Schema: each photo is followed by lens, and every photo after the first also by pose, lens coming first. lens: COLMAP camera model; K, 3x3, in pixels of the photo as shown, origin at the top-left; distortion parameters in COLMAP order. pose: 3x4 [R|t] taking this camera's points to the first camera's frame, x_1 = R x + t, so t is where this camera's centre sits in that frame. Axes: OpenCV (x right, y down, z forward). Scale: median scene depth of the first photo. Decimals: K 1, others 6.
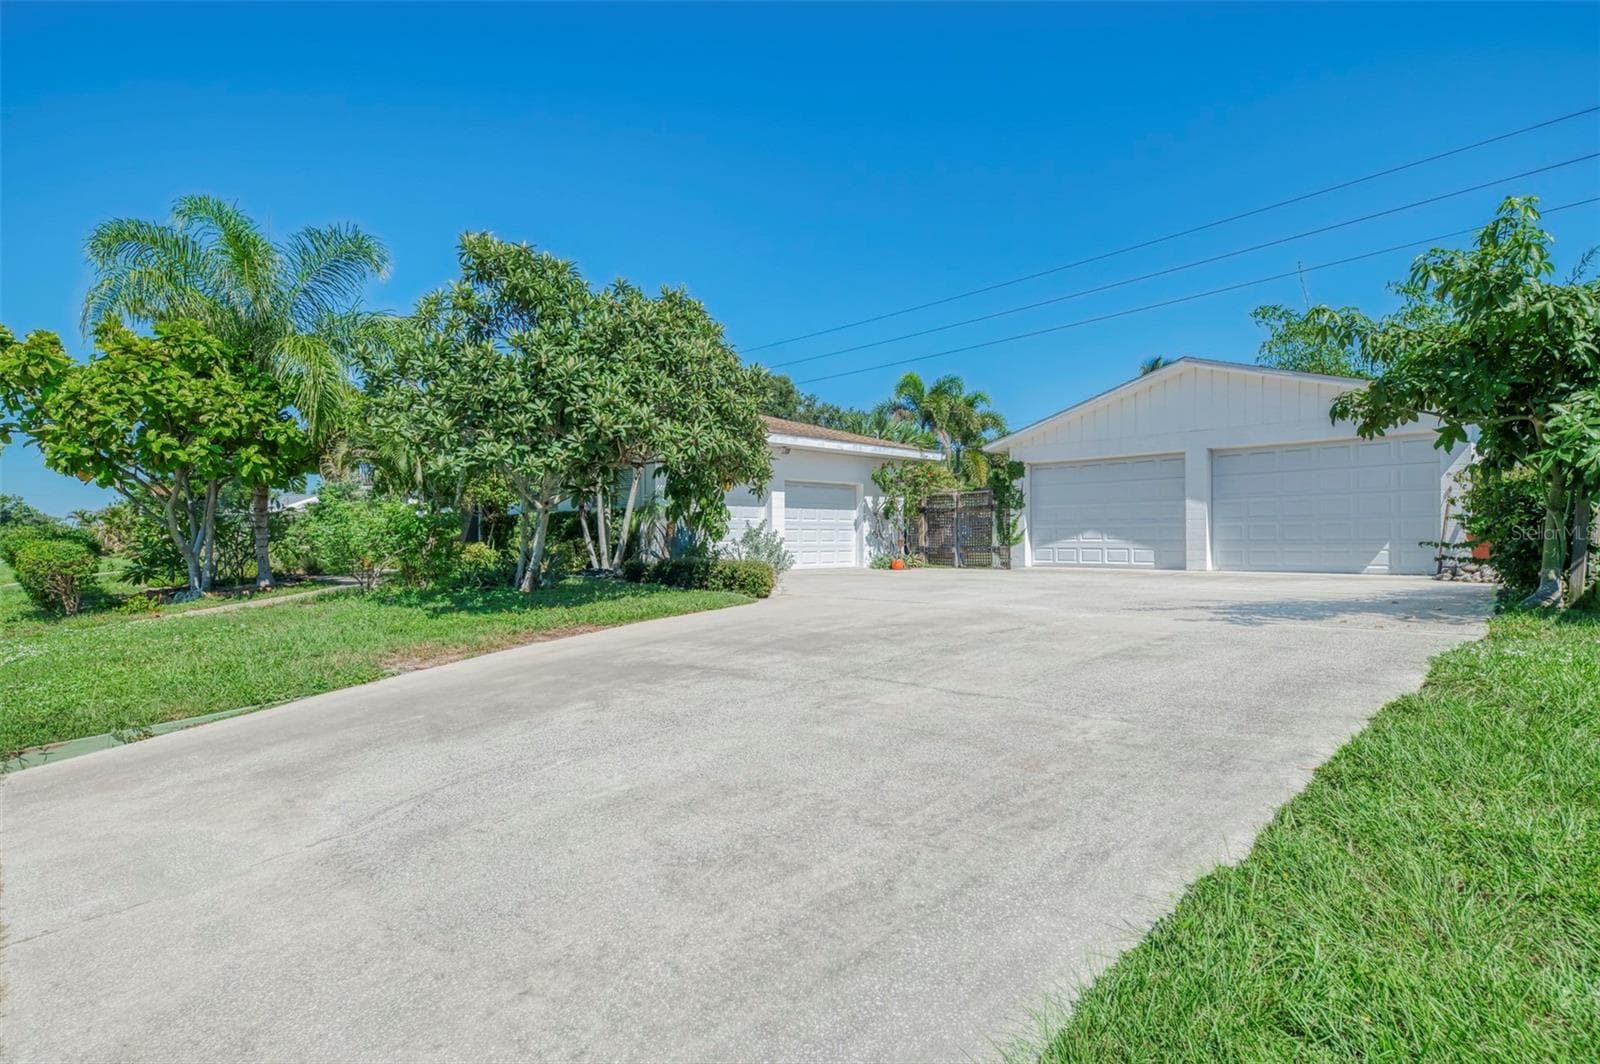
lens RADIAL K [[792.4, 0, 800.0], [0, 792.4, 532.0], [0, 0, 1]] dist [0.002378, 0.000462]
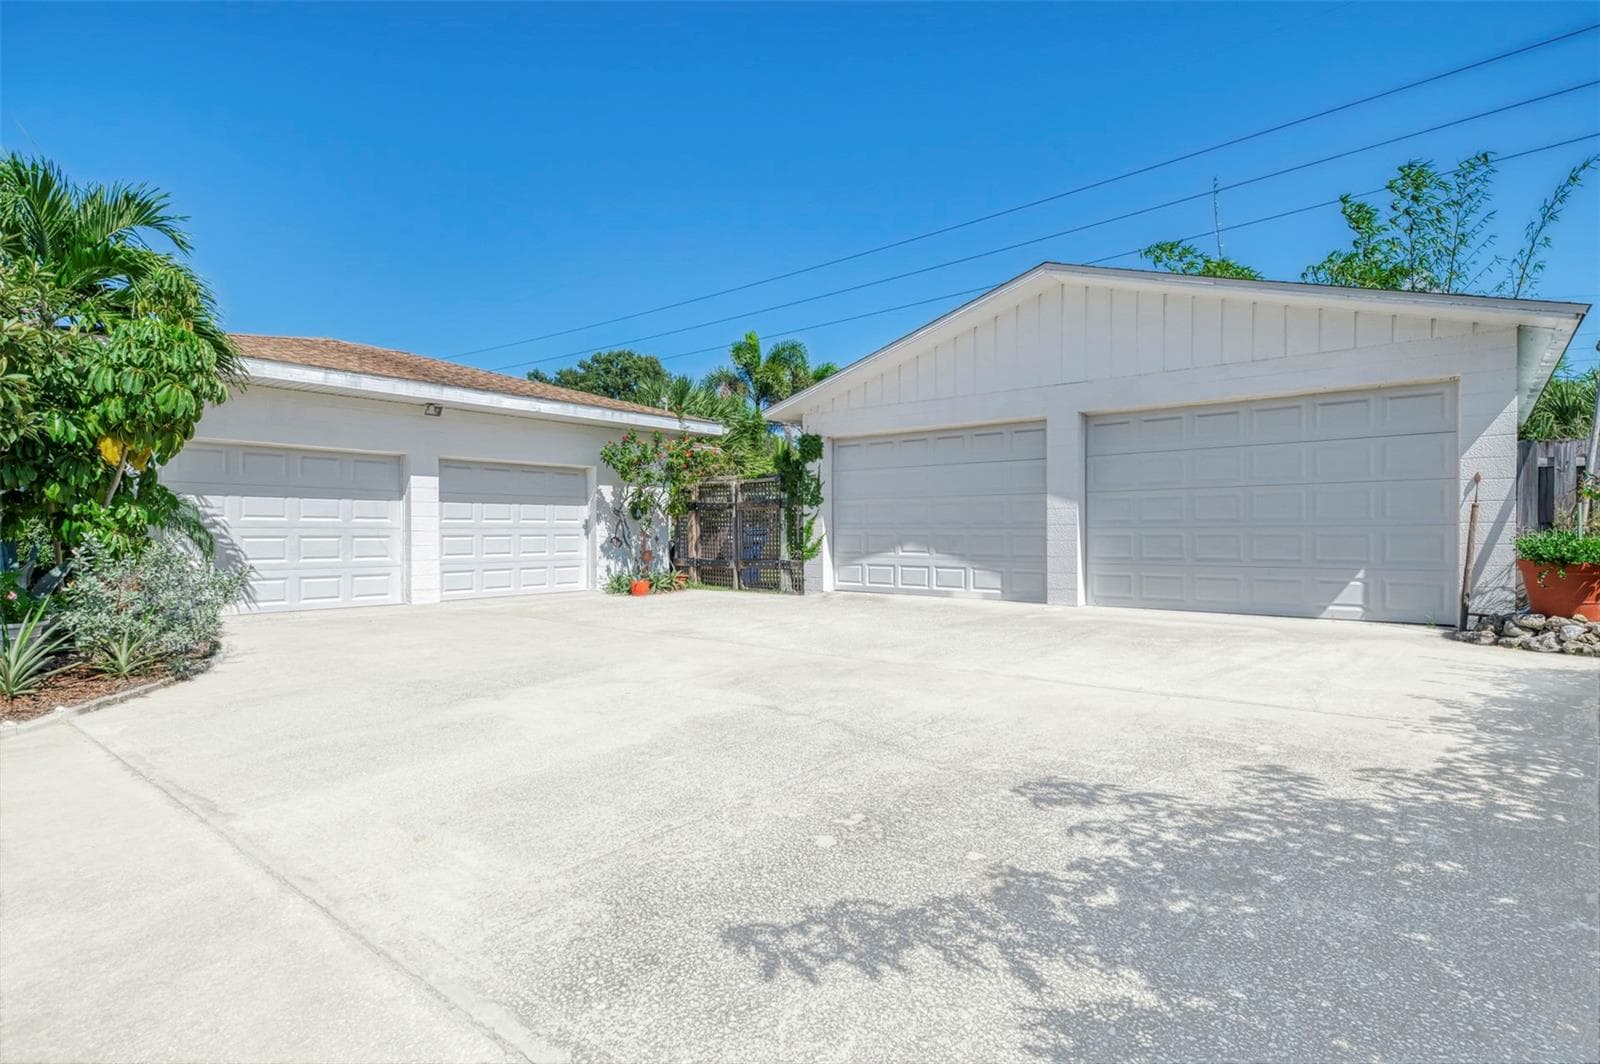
lens RADIAL K [[767.6, 0, 800.0], [0, 767.6, 532.0], [0, 0, 1]] dist [-0.003913, -0.000320]
pose [[0.993778, 0.001032, 0.111373, 0.186192], [-0.002341, 0.999930, 0.011625, -0.013800], [-0.111353, -0.011814, 0.993711, 0.345694]]
